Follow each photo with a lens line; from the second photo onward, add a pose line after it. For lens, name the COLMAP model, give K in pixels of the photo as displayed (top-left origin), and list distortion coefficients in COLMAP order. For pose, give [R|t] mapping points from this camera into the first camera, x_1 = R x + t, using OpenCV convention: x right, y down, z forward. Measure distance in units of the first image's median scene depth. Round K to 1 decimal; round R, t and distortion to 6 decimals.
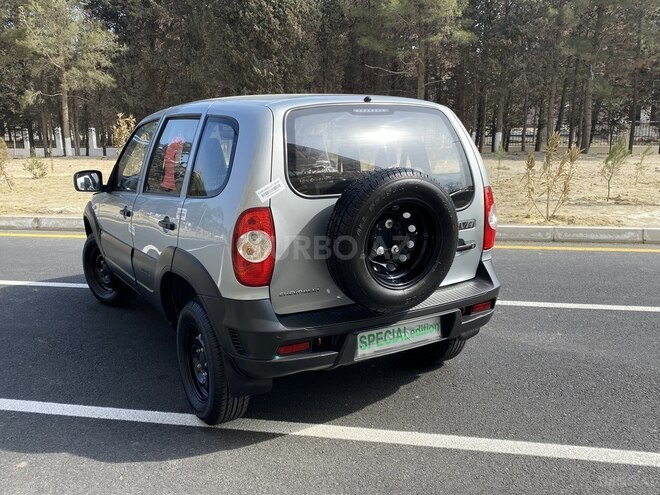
lens RADIAL K [[579.6, 0, 330.0], [0, 579.6, 247.5], [0, 0, 1]] dist [0.005191, -0.000793]
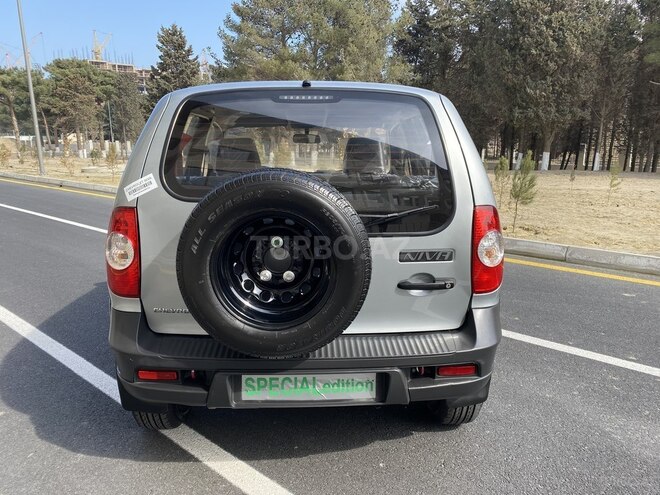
lens RADIAL K [[492.0, 0, 330.0], [0, 492.0, 247.5], [0, 0, 1]] dist [0.001700, 0.003431]
pose [[0.869712, 0.114465, -0.480104, 0.058476], [-0.112991, 0.993078, 0.032083, -0.007558], [0.480453, 0.026344, 0.876625, 0.056812]]
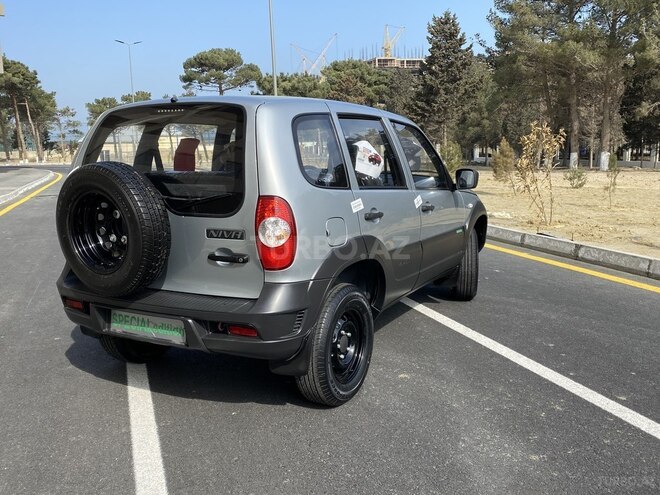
lens RADIAL K [[582.4, 0, 328.1], [0, 582.4, 256.4], [0, 0, 1]] dist [0.001728, -0.010319]
pose [[0.521821, 0.160110, -0.837895, 0.150665], [-0.166680, 0.982433, 0.083925, -0.014815], [0.836613, 0.095867, 0.539341, 0.091682]]
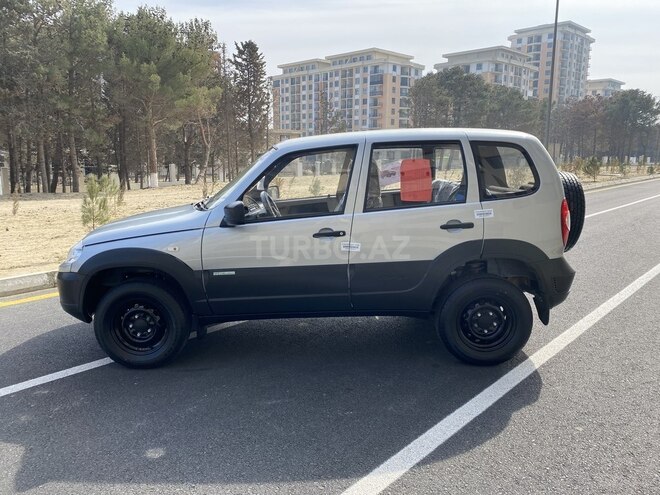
lens RADIAL K [[492.0, 0, 330.0], [0, 492.0, 247.5], [0, 0, 1]] dist [0.001700, 0.003431]
pose [[0.538922, -0.149128, 0.829050, -0.169319], [0.190062, 0.980352, 0.052795, -0.014778], [-0.820634, 0.129118, 0.556676, 0.098030]]
